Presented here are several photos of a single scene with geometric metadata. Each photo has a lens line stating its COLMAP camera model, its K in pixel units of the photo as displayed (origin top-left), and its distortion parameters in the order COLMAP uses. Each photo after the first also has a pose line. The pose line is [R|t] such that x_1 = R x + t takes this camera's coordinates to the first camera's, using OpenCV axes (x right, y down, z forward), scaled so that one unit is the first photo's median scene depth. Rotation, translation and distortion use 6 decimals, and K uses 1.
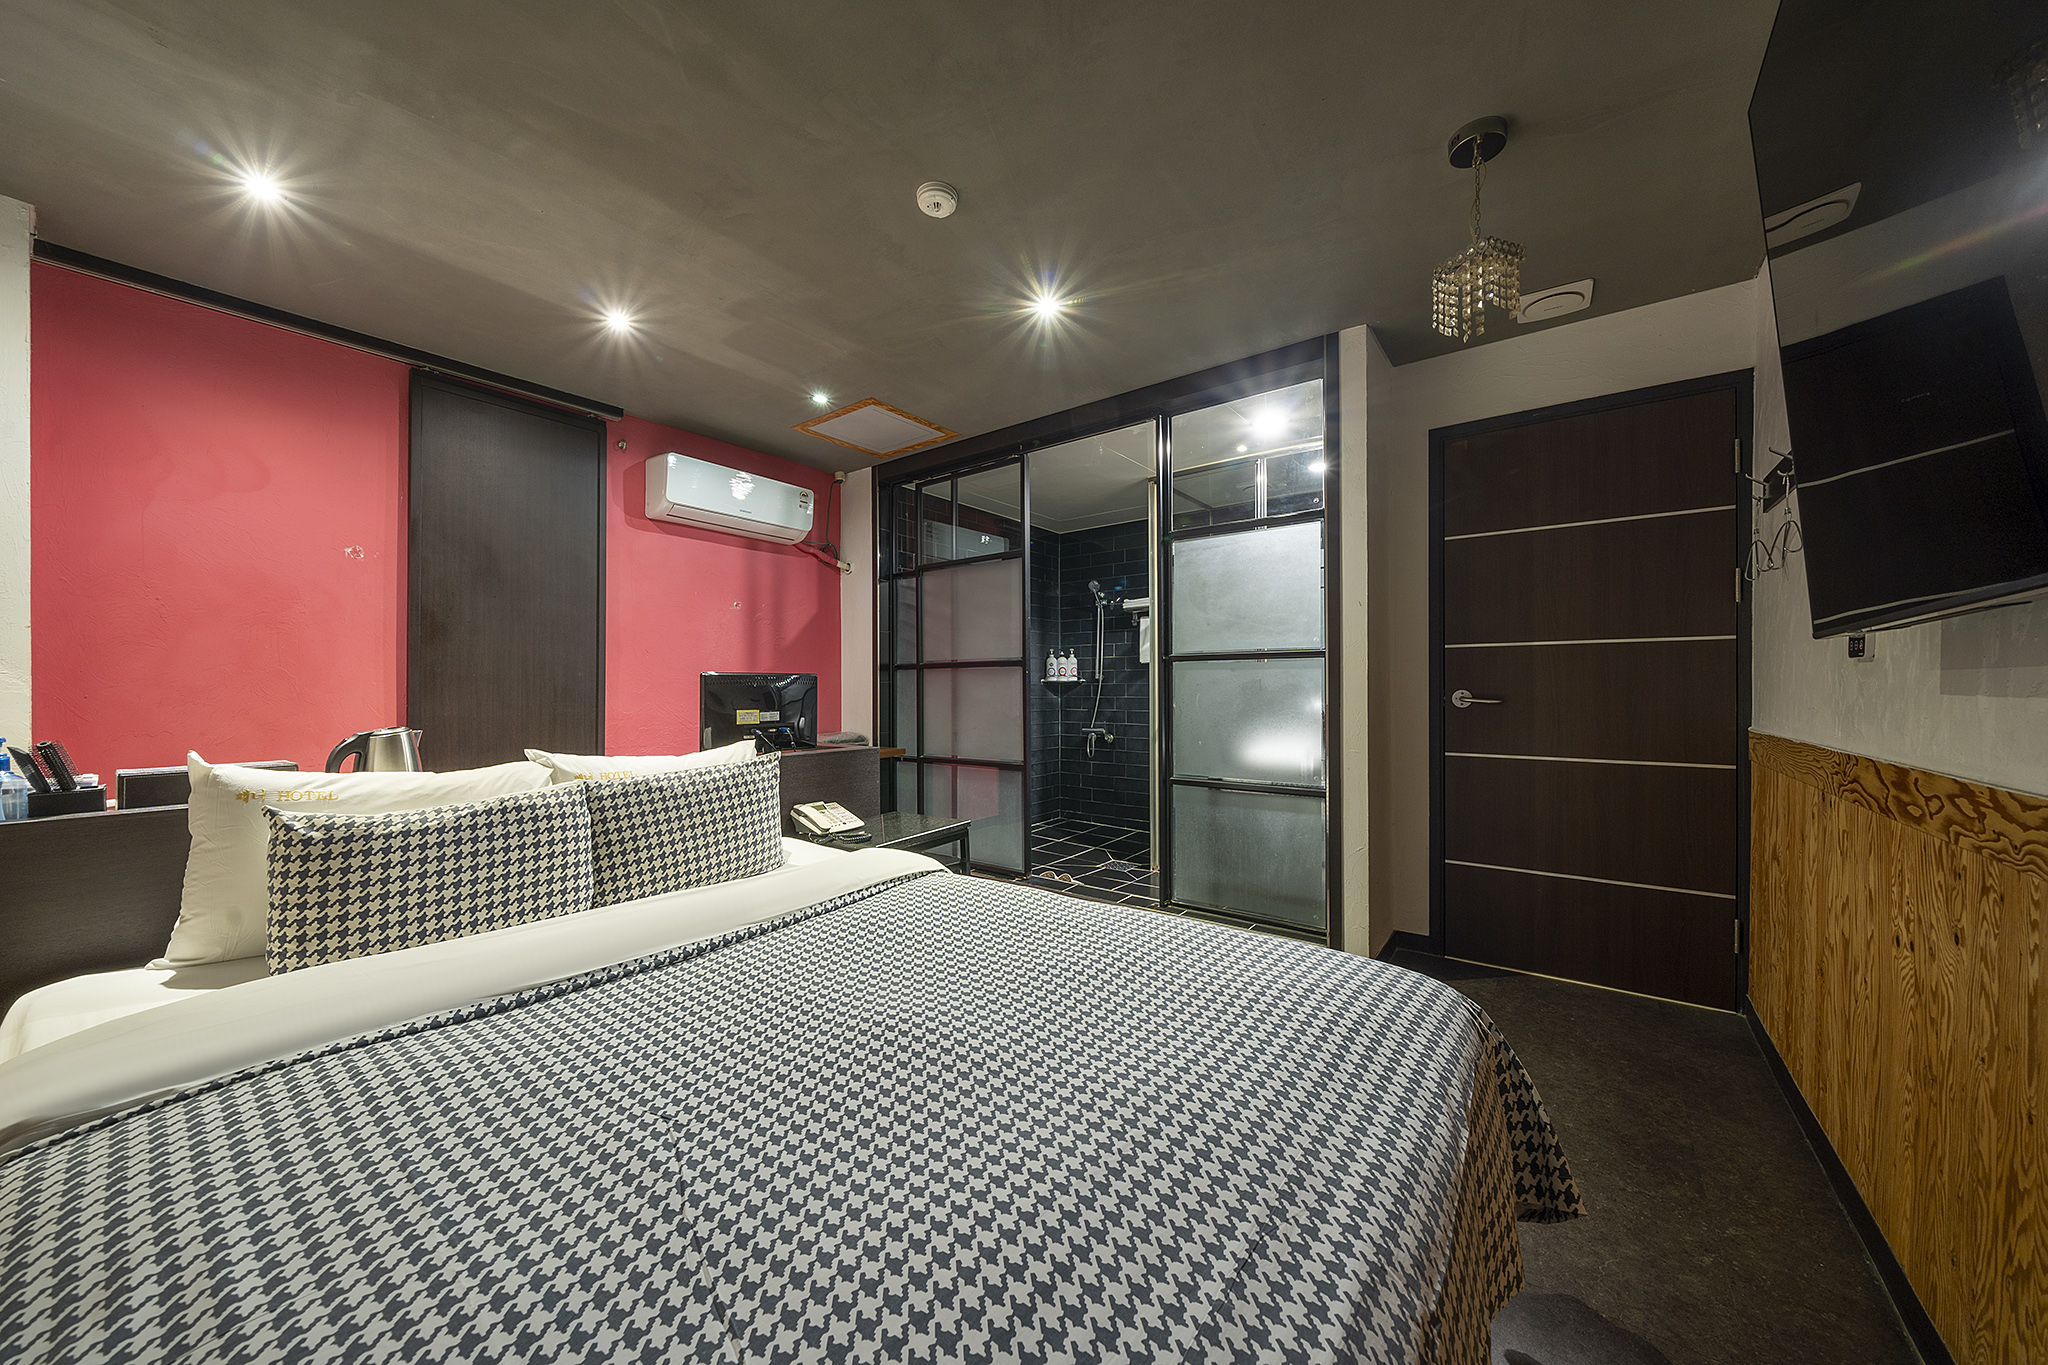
lens RADIAL K [[708.4, 0, 1030.5], [0, 708.4, 686.1], [0, 0, 1]] dist [-0.003185, -0.000153]
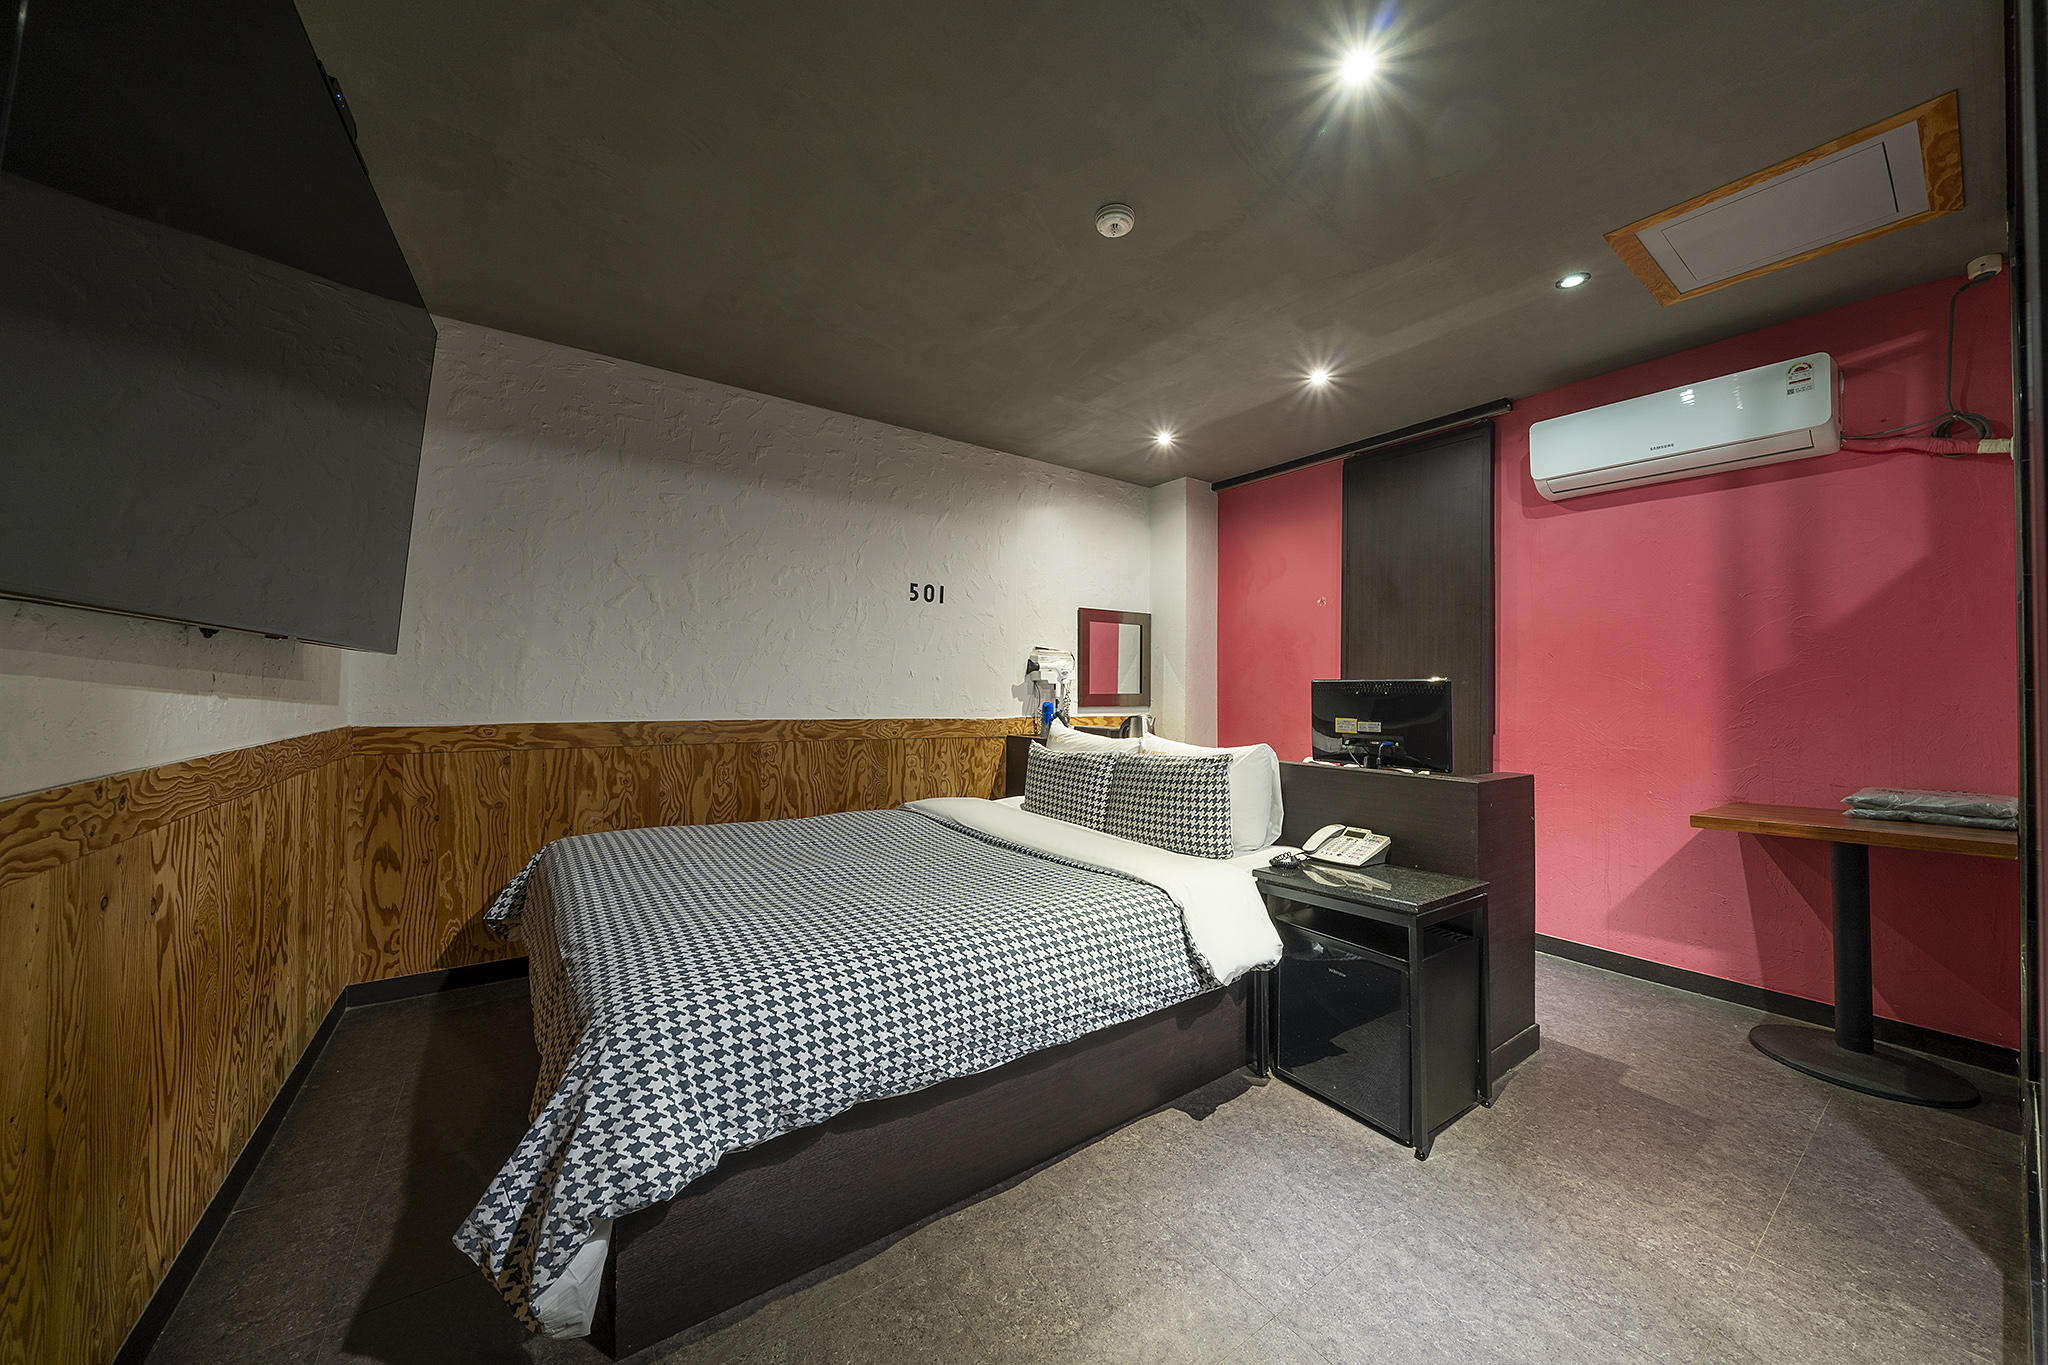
lens RADIAL K [[708.4, 0, 1027.2], [0, 708.4, 683.4], [0, 0, 1]] dist [-0.003185, -0.000153]
pose [[-0.288207, -0.010652, -0.957509, 0.713990], [-0.004242, 0.999943, -0.009847, -0.002816], [0.957559, 0.001224, -0.288236, 0.948290]]
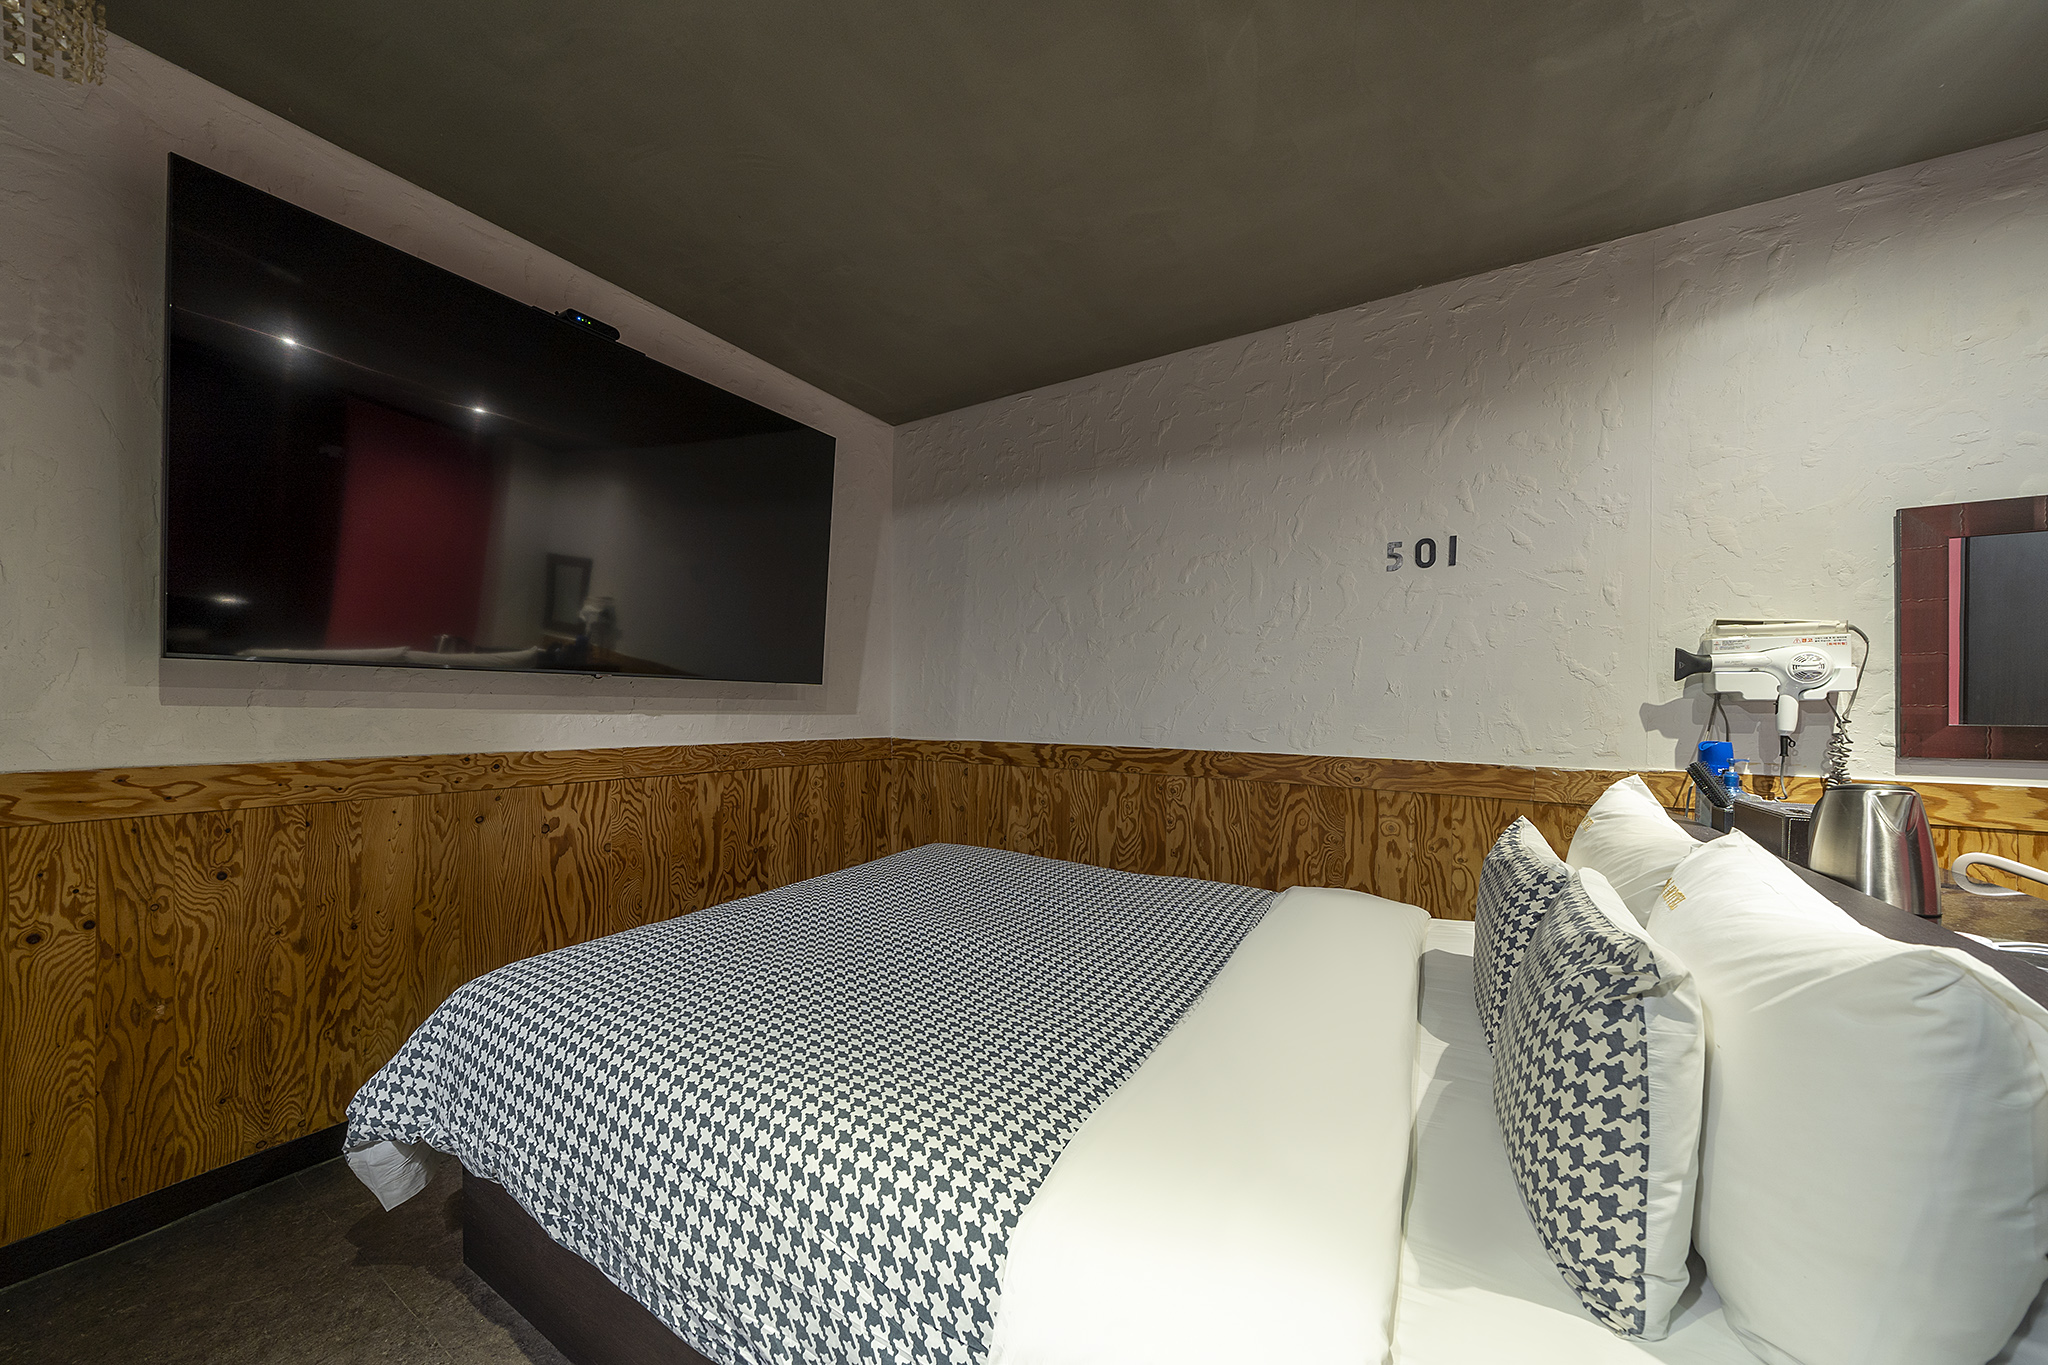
lens RADIAL K [[708.4, 0, 997.6], [0, 708.4, 713.1], [0, 0, 1]] dist [-0.003185, -0.000153]
pose [[-0.993335, -0.009339, -0.114880, -0.046897], [-0.009401, 0.999956, 0.000000, 0.002273], [0.114875, 0.001080, -0.993379, 1.161787]]
